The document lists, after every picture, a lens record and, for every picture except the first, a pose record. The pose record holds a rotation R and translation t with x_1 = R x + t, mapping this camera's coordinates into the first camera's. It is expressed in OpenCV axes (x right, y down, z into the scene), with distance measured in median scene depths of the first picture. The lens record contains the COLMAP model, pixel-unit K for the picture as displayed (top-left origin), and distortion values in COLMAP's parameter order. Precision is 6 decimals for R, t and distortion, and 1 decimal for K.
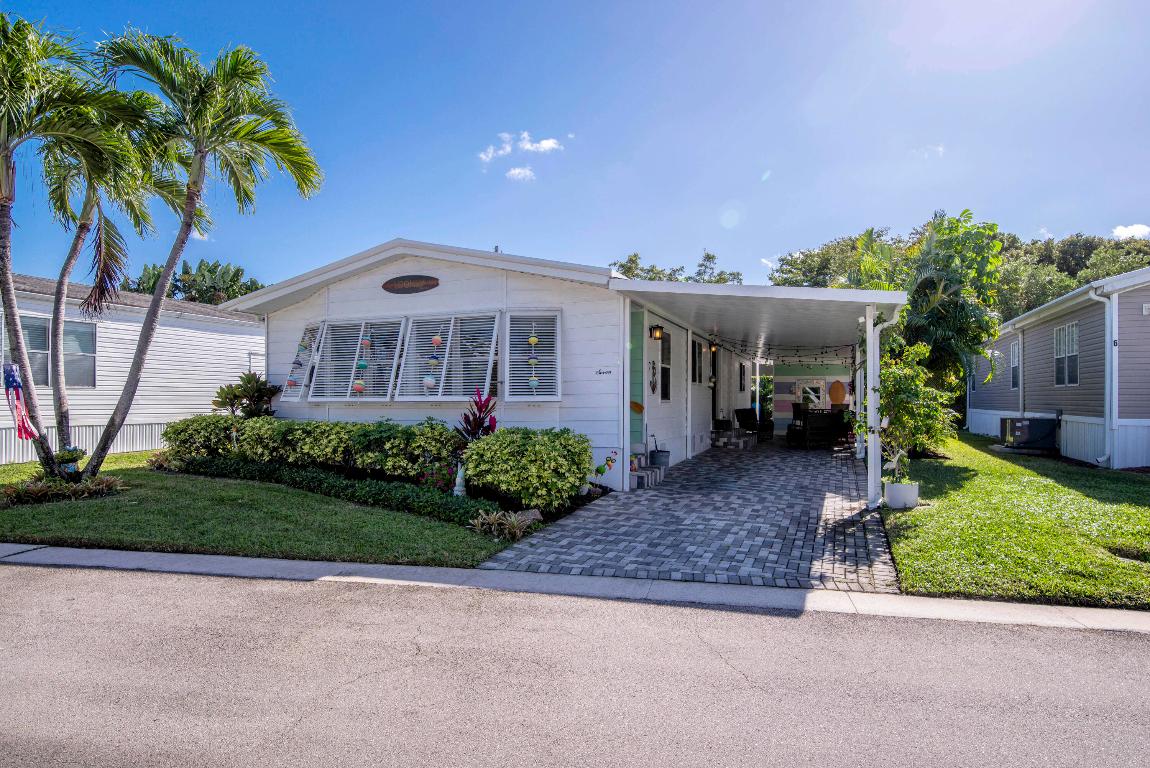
lens RADIAL K [[658.1, 0, 575.0], [0, 658.1, 384.0], [0, 0, 1]] dist [-0.002425, -0.001176]
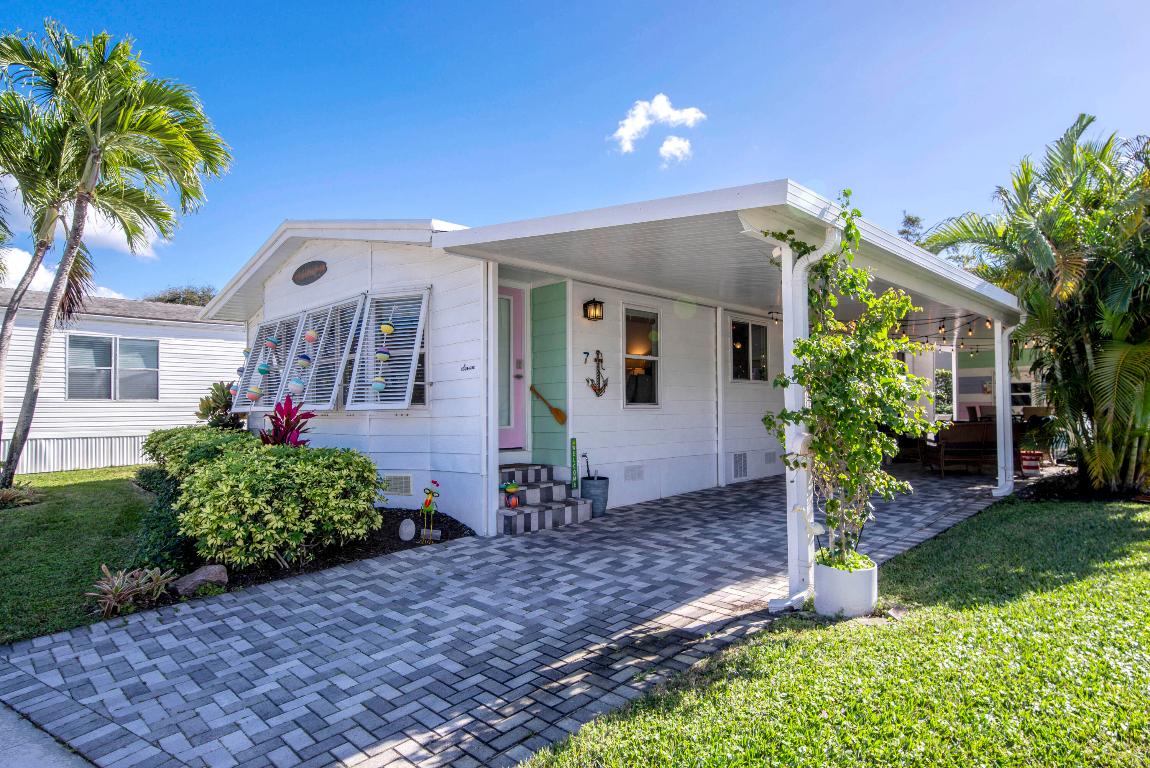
lens RADIAL K [[656.9, 0, 575.0], [0, 656.9, 384.0], [0, 0, 1]] dist [0.001267, -0.000281]
pose [[0.922058, -0.025123, -0.386235, 0.429141], [0.020895, 0.999667, -0.015141, 0.013303], [0.386486, 0.005891, 0.922276, 0.387301]]
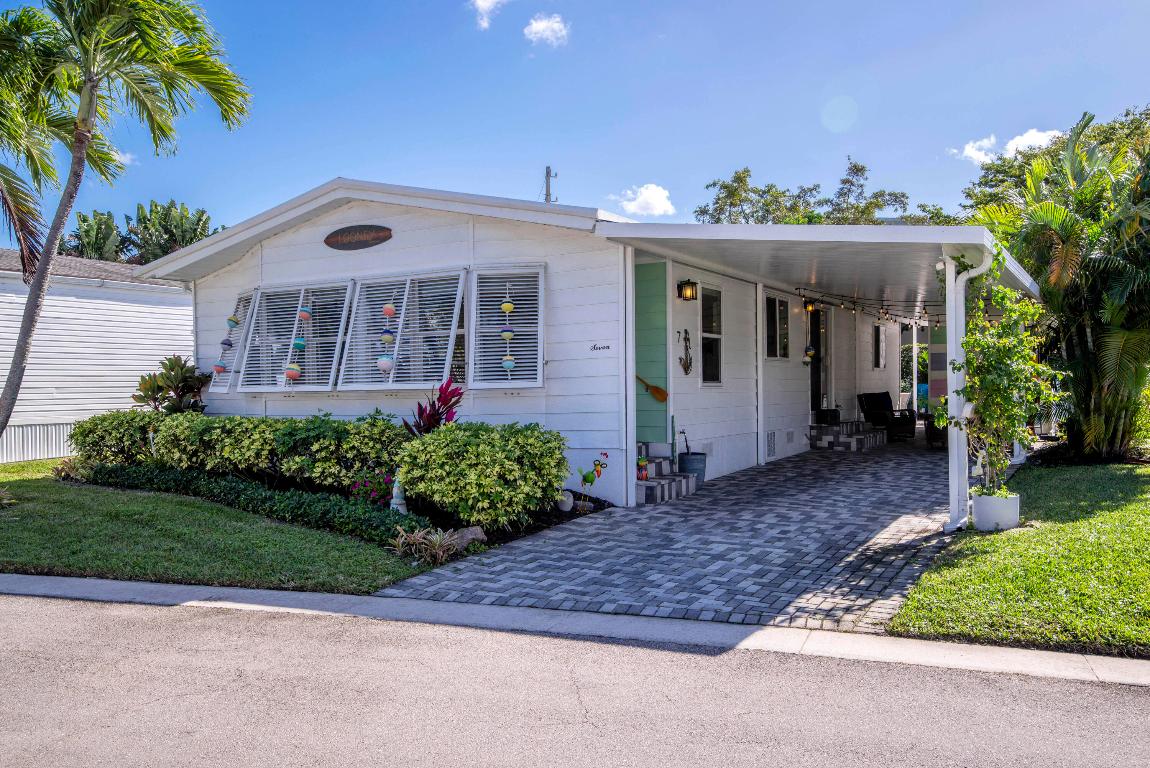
lens RADIAL K [[961.5, 0, 562.5], [0, 961.5, 381.9], [0, 0, 1]] dist [0.014608, 0.016617]
pose [[0.989328, -0.015868, -0.144836, 0.158961], [0.018983, 0.999617, 0.020153, -0.001558], [0.144460, -0.022687, 0.989250, -0.082611]]
